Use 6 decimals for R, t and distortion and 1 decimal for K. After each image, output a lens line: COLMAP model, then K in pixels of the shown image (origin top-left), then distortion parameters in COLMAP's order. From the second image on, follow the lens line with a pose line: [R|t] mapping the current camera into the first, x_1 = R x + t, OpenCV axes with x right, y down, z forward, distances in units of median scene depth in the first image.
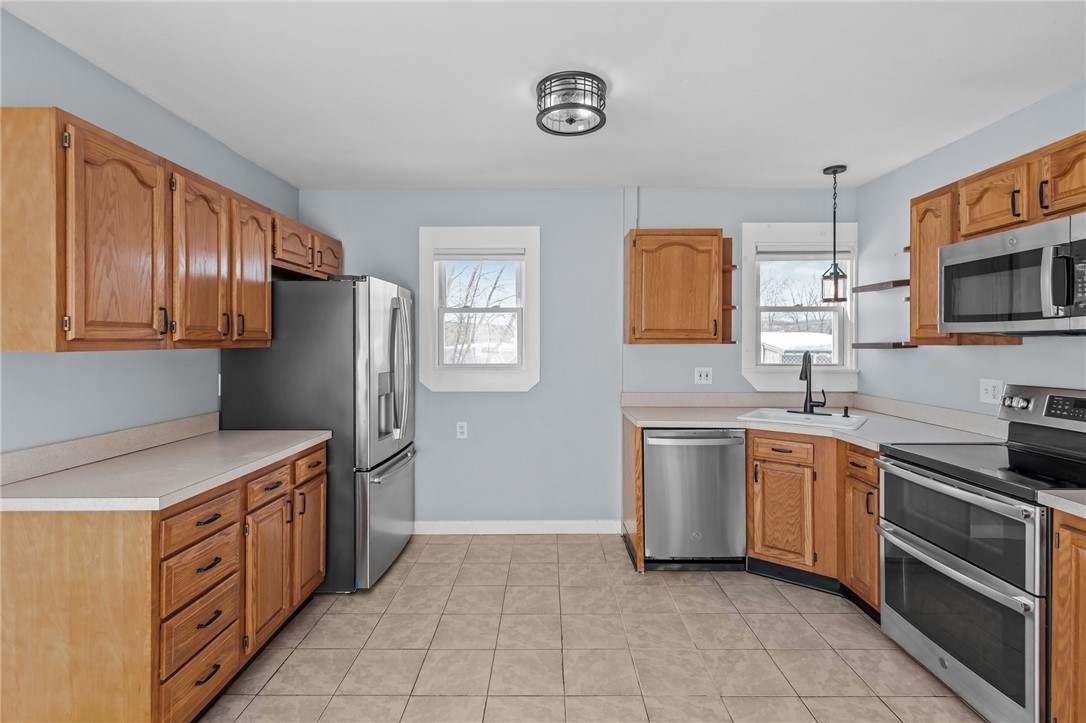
lens RADIAL K [[504.1, 0, 543.6], [0, 504.1, 346.2], [0, 0, 1]] dist [0.000970, -0.000015]
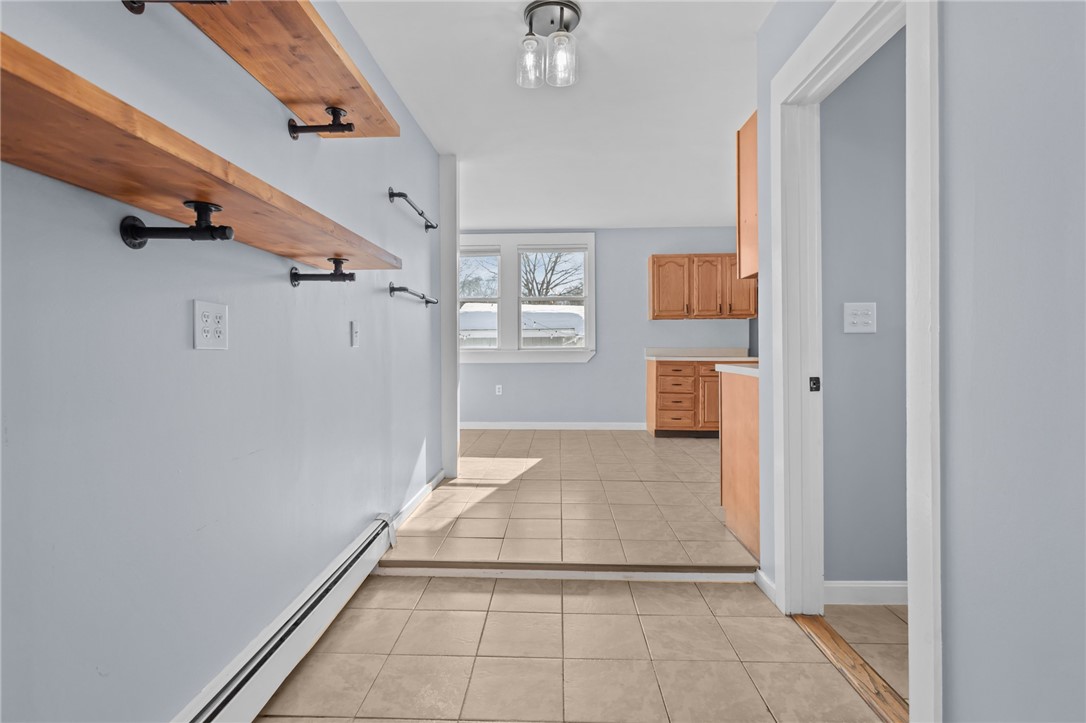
lens RADIAL K [[504.1, 0, 543.6], [0, 504.1, 346.2], [0, 0, 1]] dist [0.000970, -0.000015]
pose [[-0.017732, -0.004940, -0.999831, 2.261909], [0.001007, 0.999987, -0.004959, 0.186071], [0.999842, -0.001095, -0.017726, 0.200352]]
